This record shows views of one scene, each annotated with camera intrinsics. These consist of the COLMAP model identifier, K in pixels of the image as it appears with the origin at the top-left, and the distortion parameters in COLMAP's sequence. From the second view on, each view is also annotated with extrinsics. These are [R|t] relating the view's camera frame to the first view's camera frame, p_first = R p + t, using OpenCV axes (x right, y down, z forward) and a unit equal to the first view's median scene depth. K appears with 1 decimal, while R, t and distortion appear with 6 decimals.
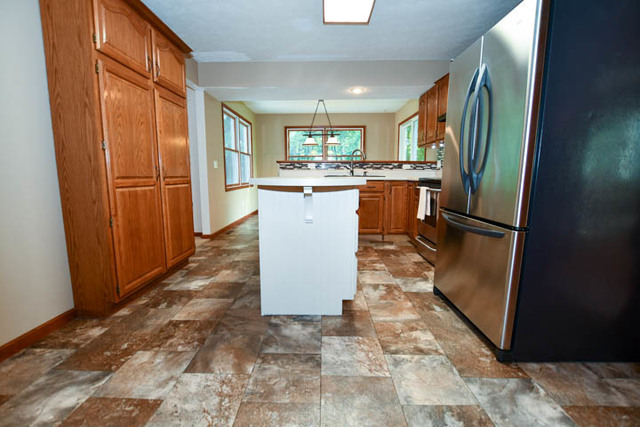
lens RADIAL K [[291.3, 0, 317.1], [0, 291.3, 215.9], [0, 0, 1]] dist [-0.028556, 0.002702]
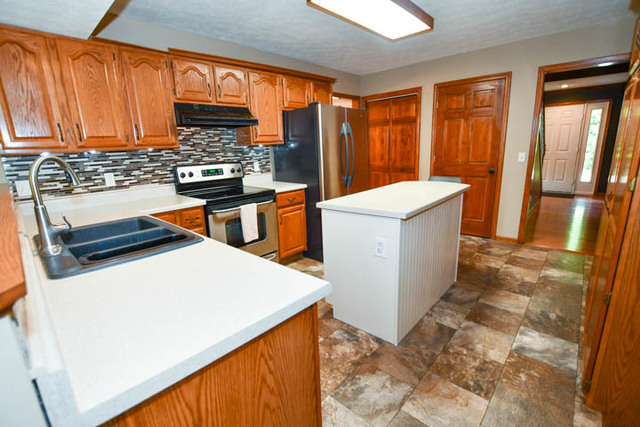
lens RADIAL K [[291.3, 0, 316.6], [0, 291.3, 215.9], [0, 0, 1]] dist [-0.028556, 0.002702]
pose [[-0.744020, -0.125654, 0.656236, -0.473353], [0.130744, 0.935791, 0.327417, -0.424322], [-0.655241, 0.329404, -0.679818, 1.906128]]
